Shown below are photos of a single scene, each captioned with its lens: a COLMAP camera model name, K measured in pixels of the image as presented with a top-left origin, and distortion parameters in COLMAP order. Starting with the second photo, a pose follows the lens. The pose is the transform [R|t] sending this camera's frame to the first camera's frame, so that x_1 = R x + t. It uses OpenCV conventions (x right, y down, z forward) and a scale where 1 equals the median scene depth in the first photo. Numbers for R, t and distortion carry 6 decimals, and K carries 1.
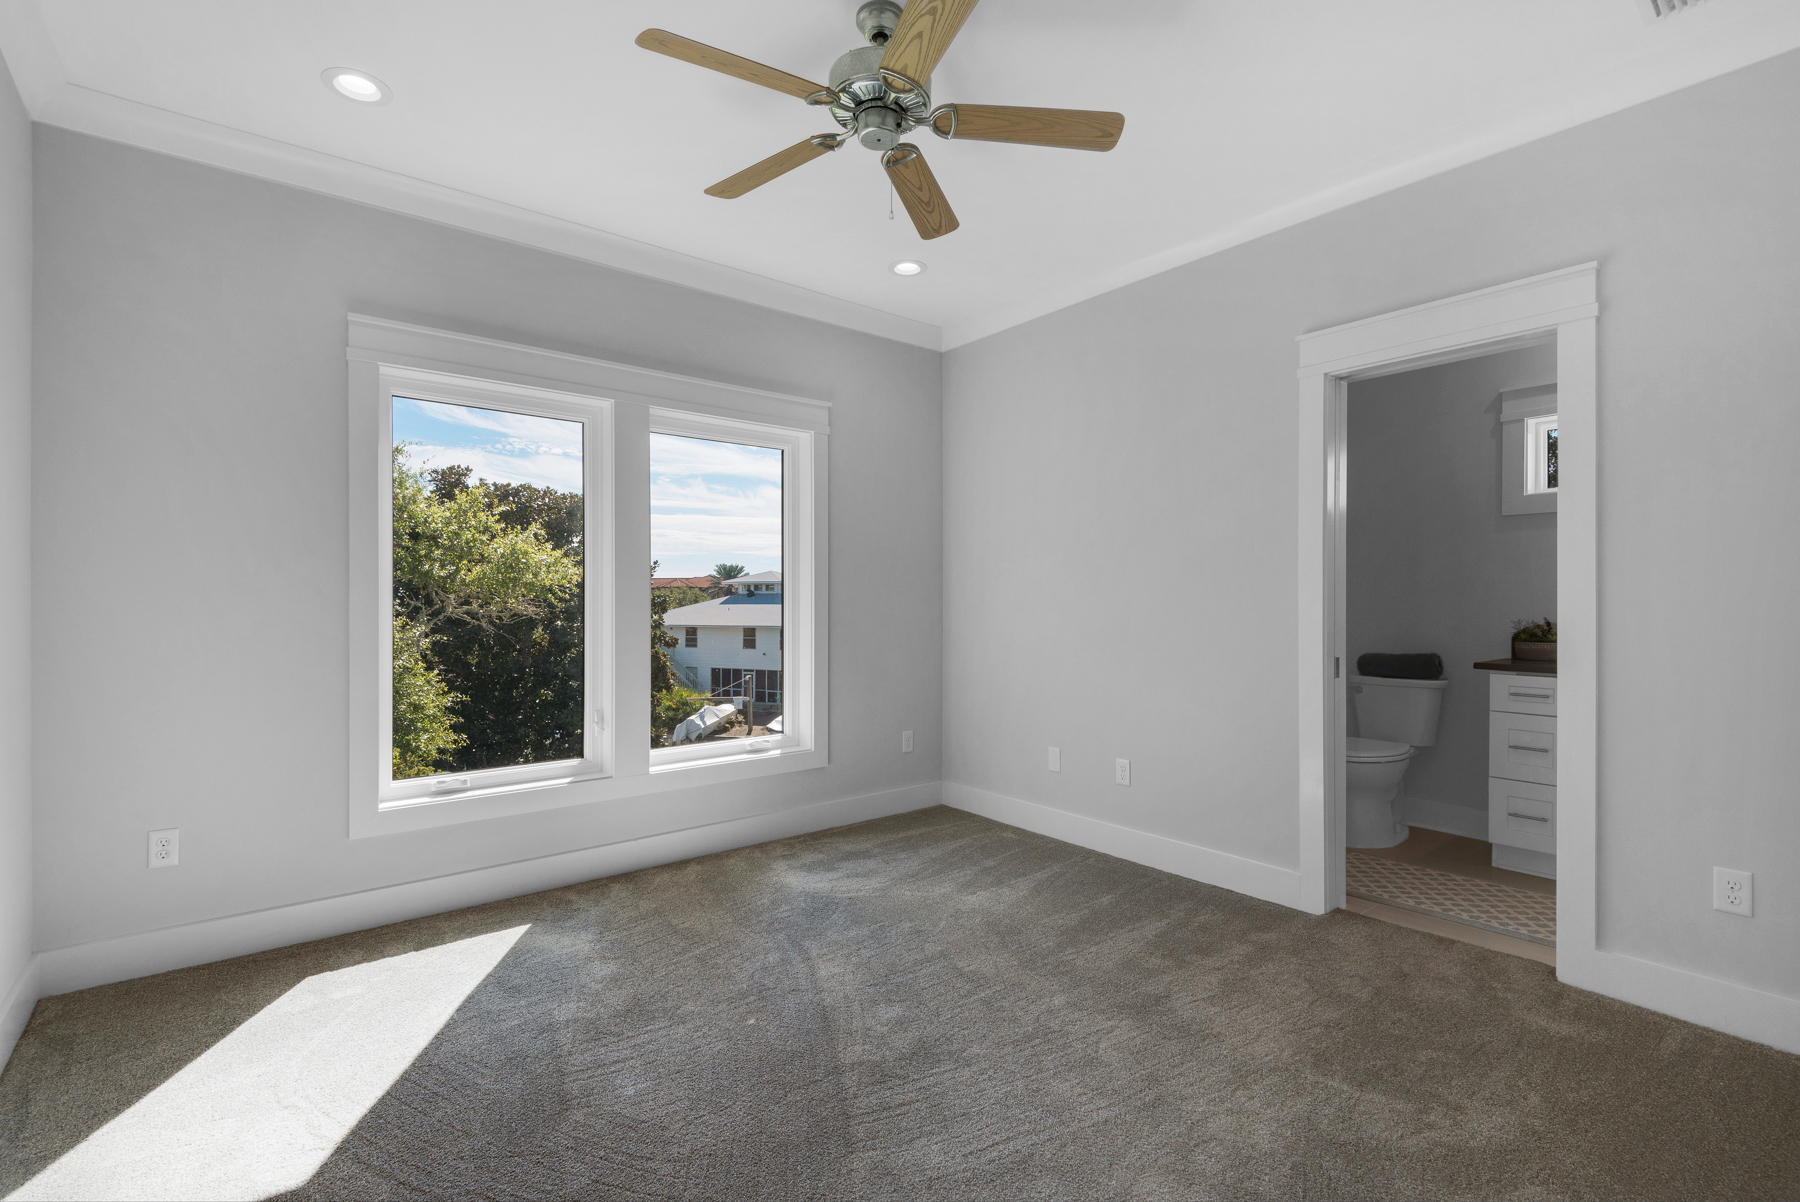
lens RADIAL K [[808.6, 0, 882.5], [0, 808.6, 602.4], [0, 0, 1]] dist [0.034319, -0.013493]
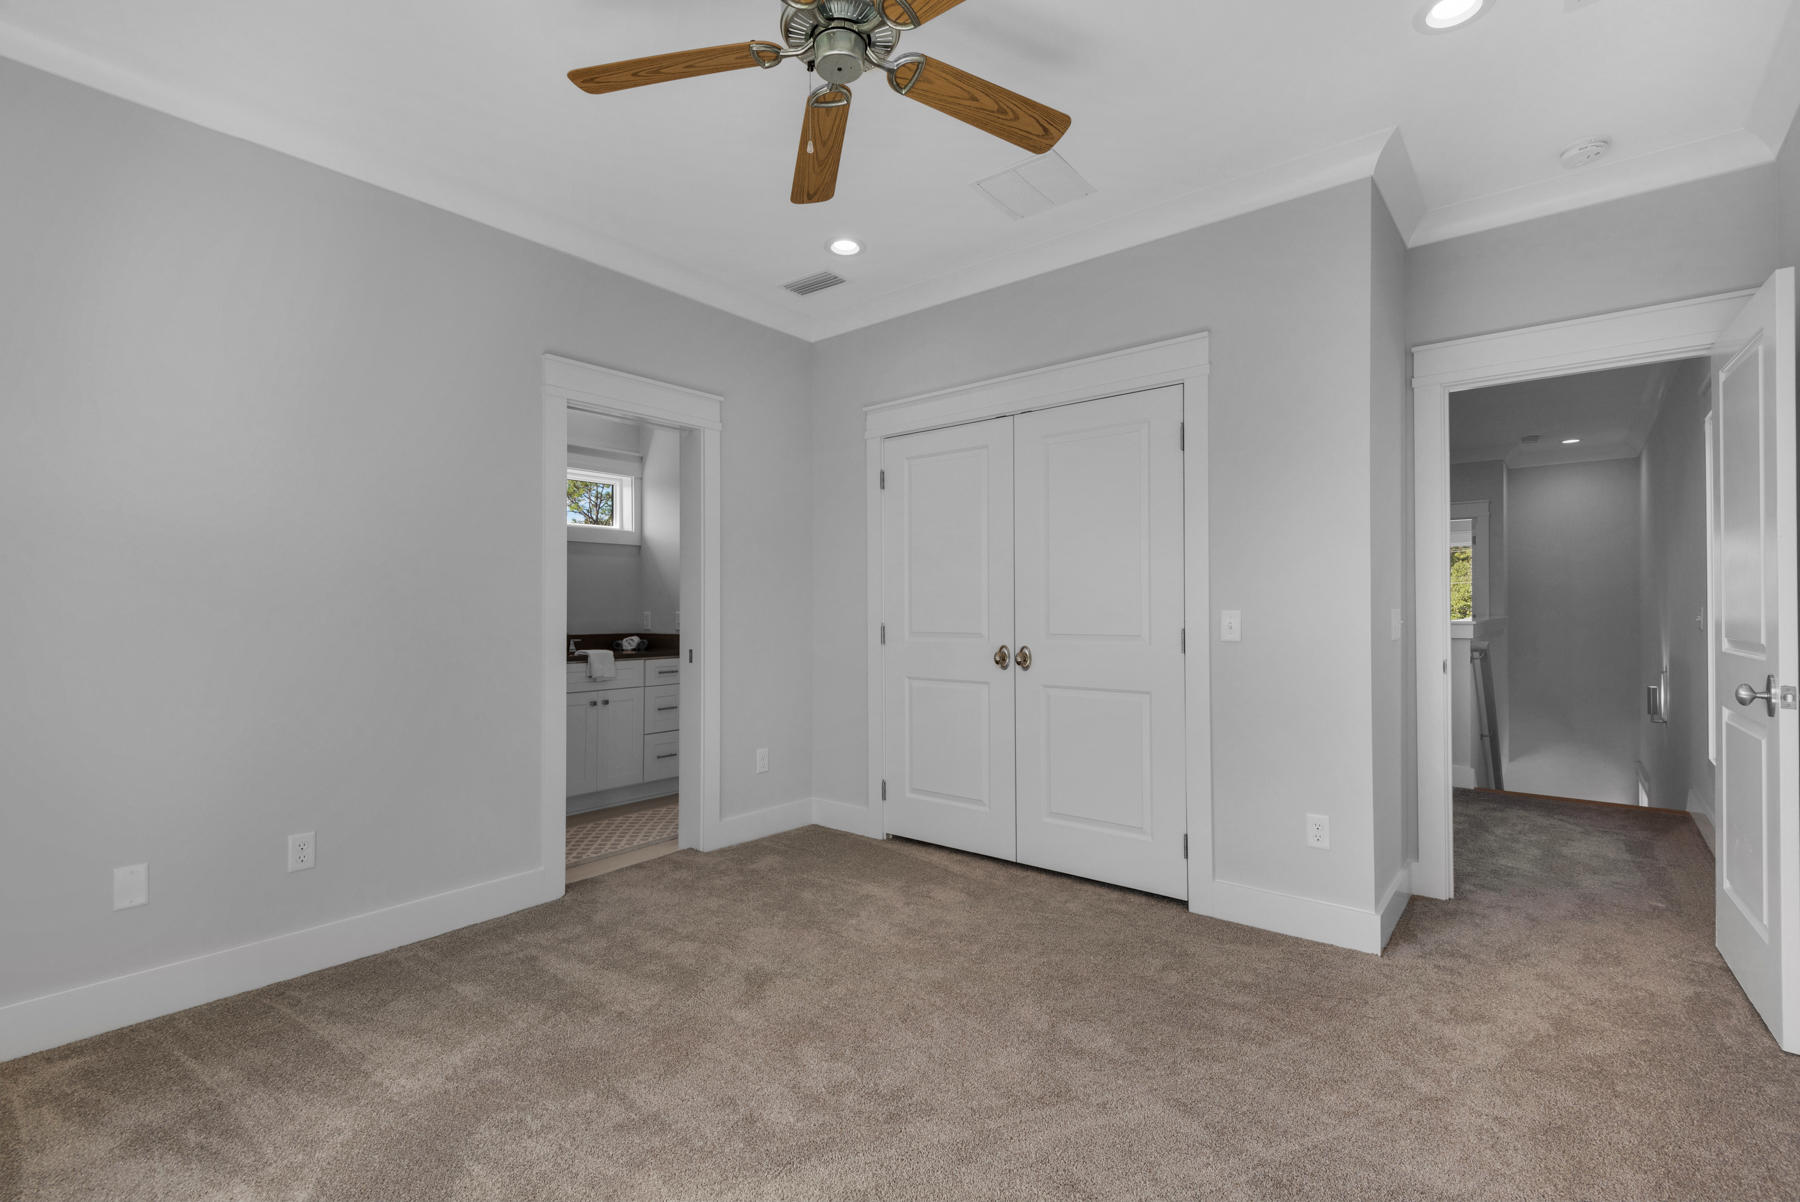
lens RADIAL K [[808.6, 0, 882.5], [0, 808.6, 602.4], [0, 0, 1]] dist [0.034319, -0.013493]
pose [[-0.203655, 0.010779, 0.978983, -0.506405], [0.004380, 0.999939, -0.010099, 0.005750], [-0.979033, 0.002231, -0.203689, 0.671642]]
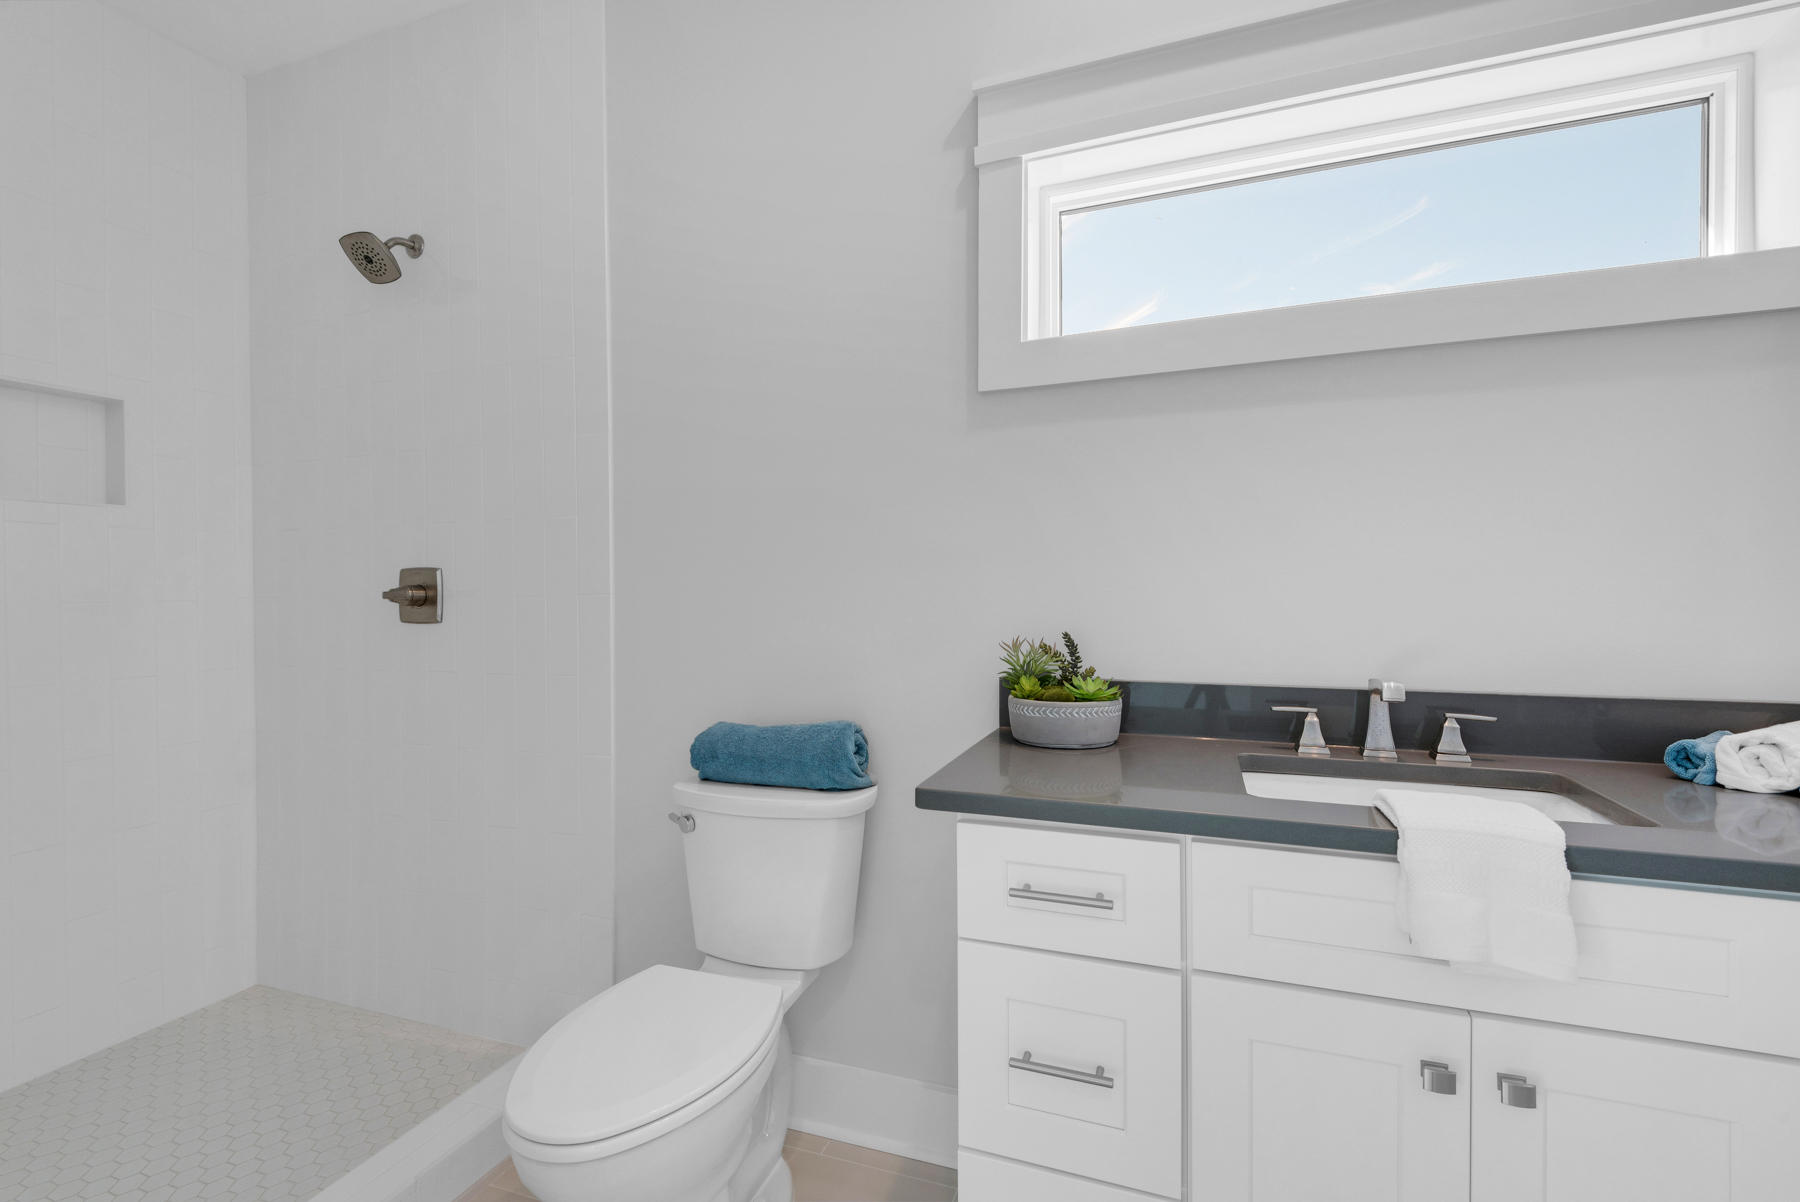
lens RADIAL K [[807.8, 0, 894.0], [0, 807.8, 597.7], [0, 0, 1]] dist [0.038616, -0.014758]
pose [[0.844240, 0.002474, 0.535960, 0.536150], [0.003575, 0.999941, -0.010248, 0.004504], [-0.535954, 0.010568, 0.844181, 0.729168]]
